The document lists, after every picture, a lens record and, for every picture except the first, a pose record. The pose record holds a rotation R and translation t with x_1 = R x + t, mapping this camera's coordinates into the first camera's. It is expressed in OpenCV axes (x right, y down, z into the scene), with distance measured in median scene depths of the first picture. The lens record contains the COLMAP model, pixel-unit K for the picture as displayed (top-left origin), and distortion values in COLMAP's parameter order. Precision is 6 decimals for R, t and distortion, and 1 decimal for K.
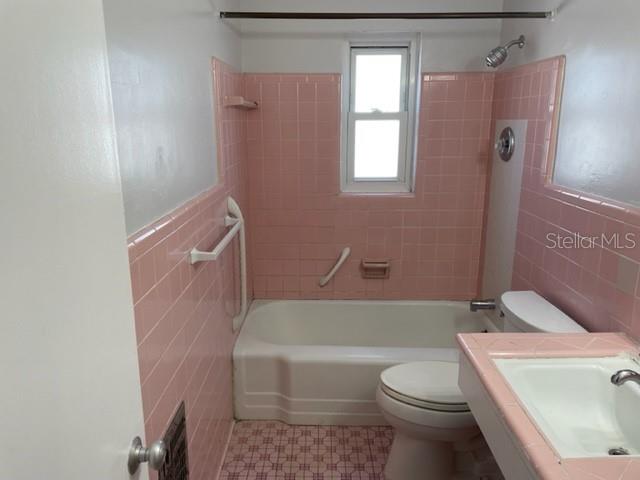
lens RADIAL K [[486.6, 0, 316.0], [0, 486.6, 234.6], [0, 0, 1]] dist [0.077465, -0.112962]
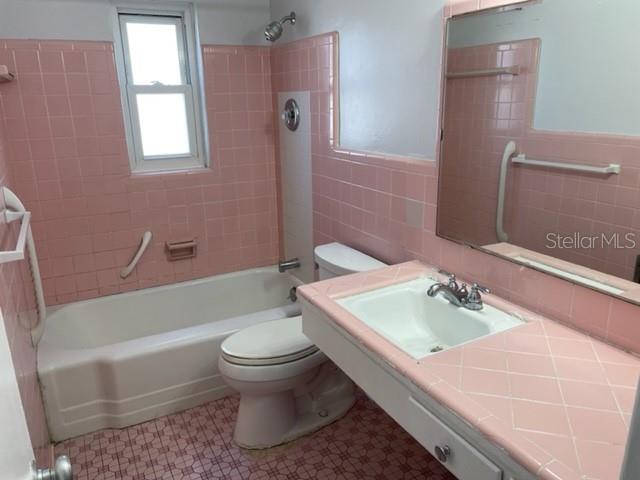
lens RADIAL K [[486.6, 0, 321.3], [0, 486.6, 238.9], [0, 0, 1]] dist [0.077465, -0.112962]
pose [[0.874678, -0.149620, 0.461033, -0.098551], [0.128450, 0.988709, 0.077170, 0.012602], [-0.467374, -0.008280, 0.884021, 0.011651]]
